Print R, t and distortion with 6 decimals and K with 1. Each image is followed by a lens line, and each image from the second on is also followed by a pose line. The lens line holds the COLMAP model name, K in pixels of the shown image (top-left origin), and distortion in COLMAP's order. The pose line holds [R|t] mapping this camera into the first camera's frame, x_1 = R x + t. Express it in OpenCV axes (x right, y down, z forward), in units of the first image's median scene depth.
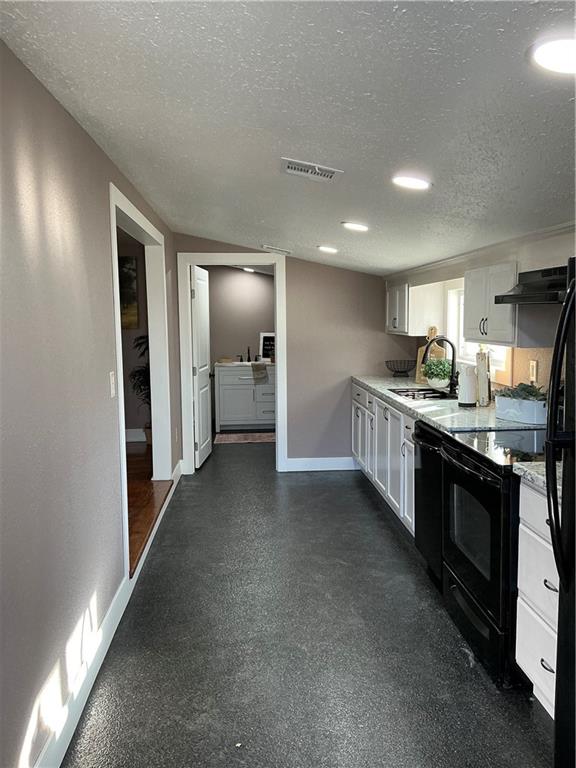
lens RADIAL K [[635.0, 0, 288.0], [0, 635.0, 384.0], [0, 0, 1]] dist [0.170032, -0.356396]
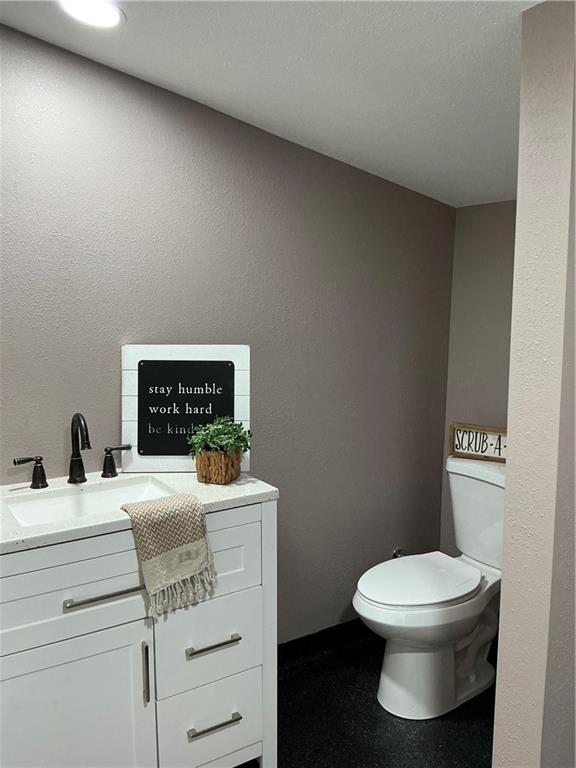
lens RADIAL K [[635.0, 0, 288.0], [0, 635.0, 384.0], [0, 0, 1]] dist [0.170032, -0.356396]
pose [[0.880382, -0.052191, 0.471385, -0.165668], [0.043856, 0.998627, 0.028658, -0.117791], [-0.472233, -0.004557, 0.881462, 1.285237]]
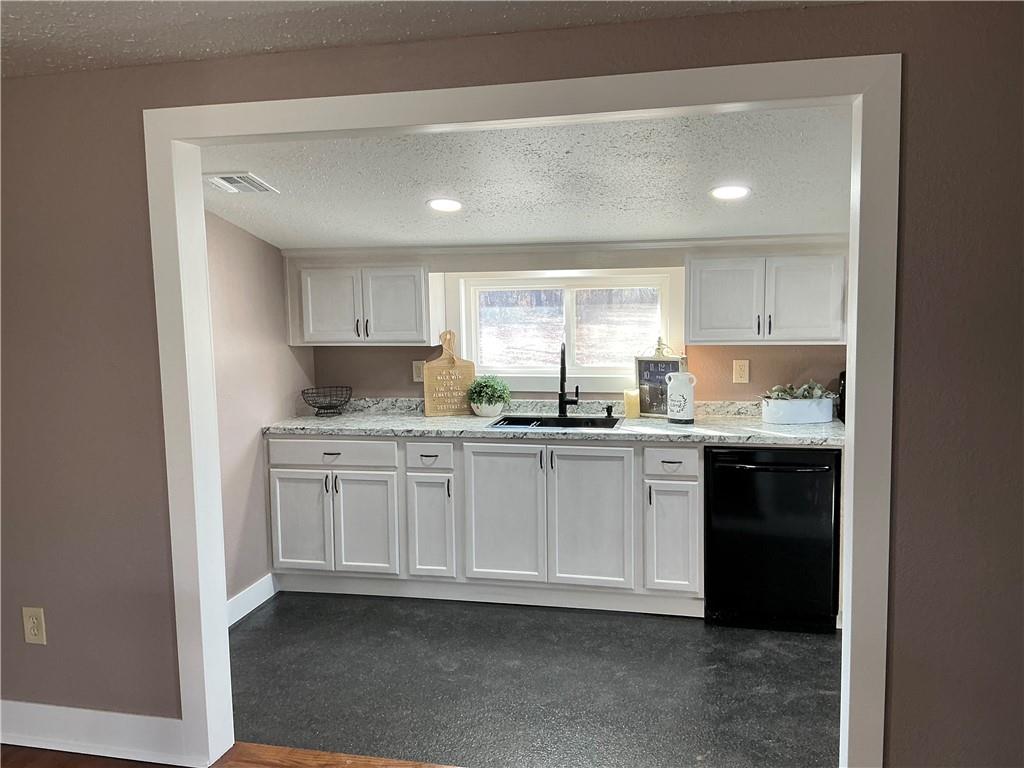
lens RADIAL K [[846.7, 0, 512.0], [0, 846.7, 384.0], [0, 0, 1]] dist [0.170032, -0.356396]
pose [[0.288598, -0.098348, 0.952386, -0.629673], [0.116127, 0.990962, 0.067142, -0.087220], [-0.950382, 0.091221, 0.297411, 0.671590]]
